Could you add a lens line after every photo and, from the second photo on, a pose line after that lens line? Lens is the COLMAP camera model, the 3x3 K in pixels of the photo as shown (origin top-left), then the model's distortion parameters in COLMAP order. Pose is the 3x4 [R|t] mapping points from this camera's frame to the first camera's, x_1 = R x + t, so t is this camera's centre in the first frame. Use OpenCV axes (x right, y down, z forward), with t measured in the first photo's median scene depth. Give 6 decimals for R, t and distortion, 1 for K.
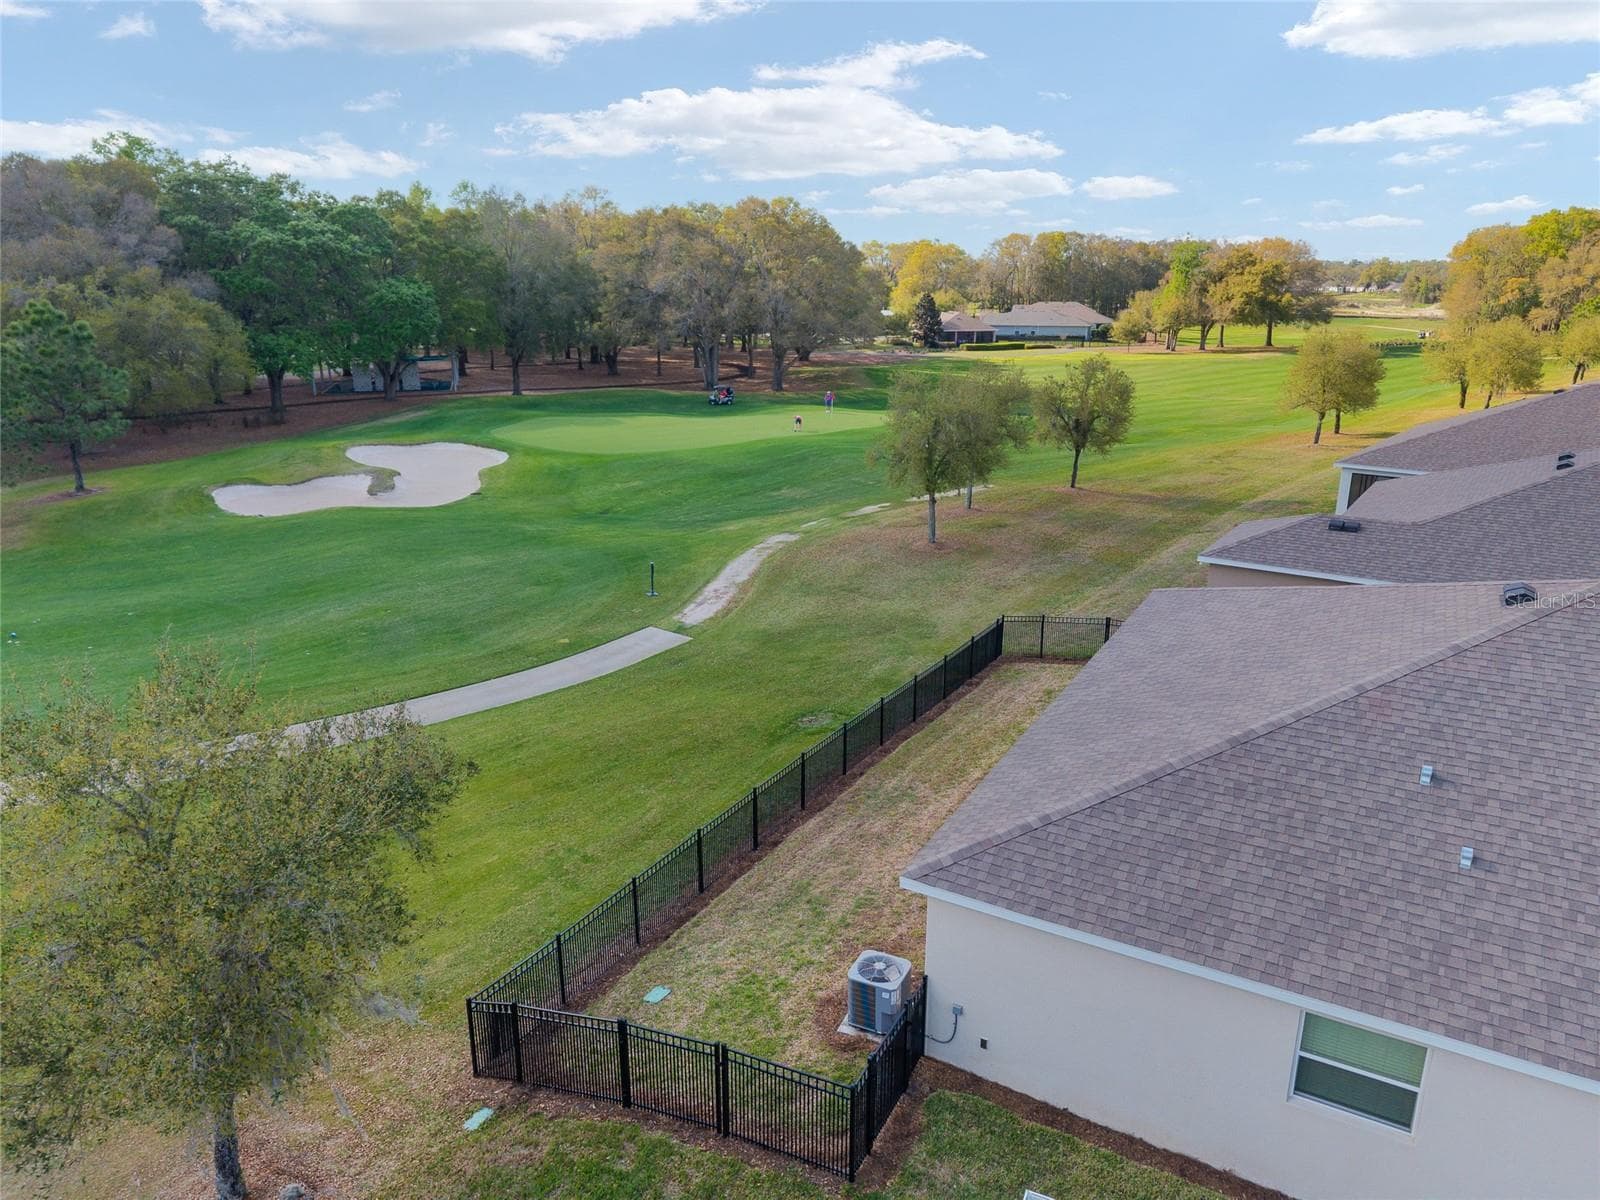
lens RADIAL K [[1068.1, 0, 789.8], [0, 1068.1, 604.4], [0, 0, 1]] dist [0.038328, -0.035146]
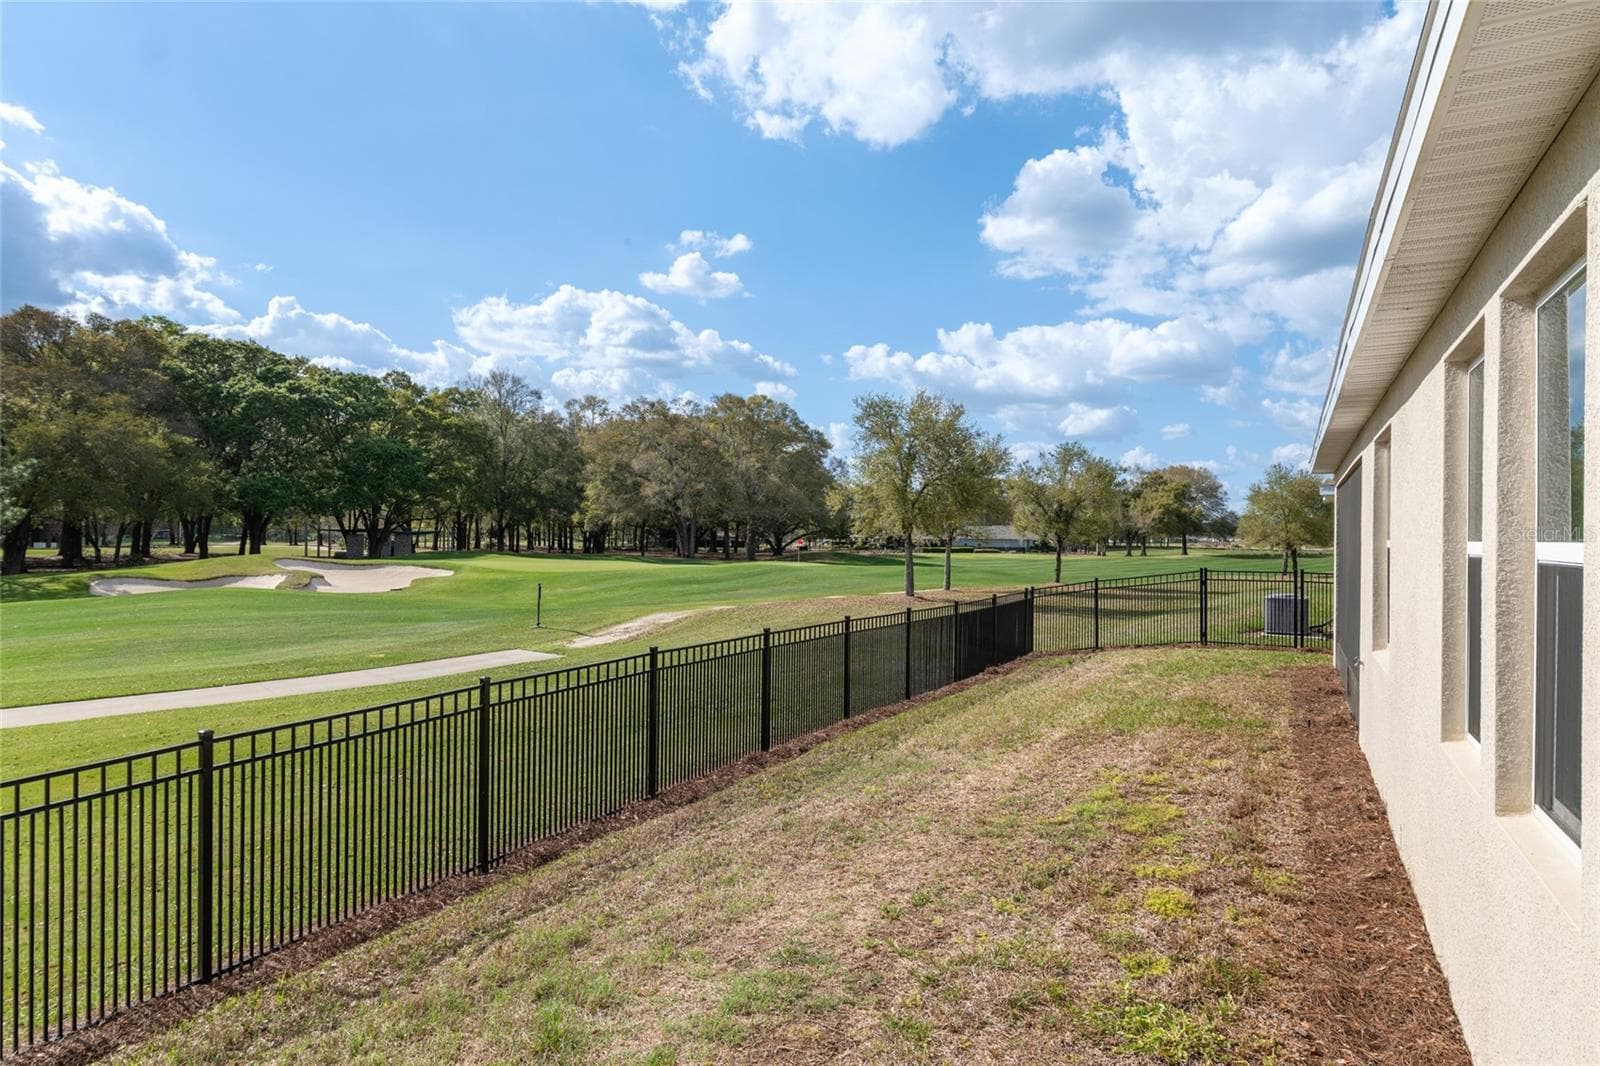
lens RADIAL K [[901.5, 0, 800.0], [0, 901.5, 533.0], [0, 0, 1]] dist [0.001676, 0.000550]
pose [[0.999512, 0.012222, 0.028747, 0.020242], [-0.002903, 0.952641, -0.304082, 0.070454], [-0.031102, 0.303850, 0.952212, 0.226698]]
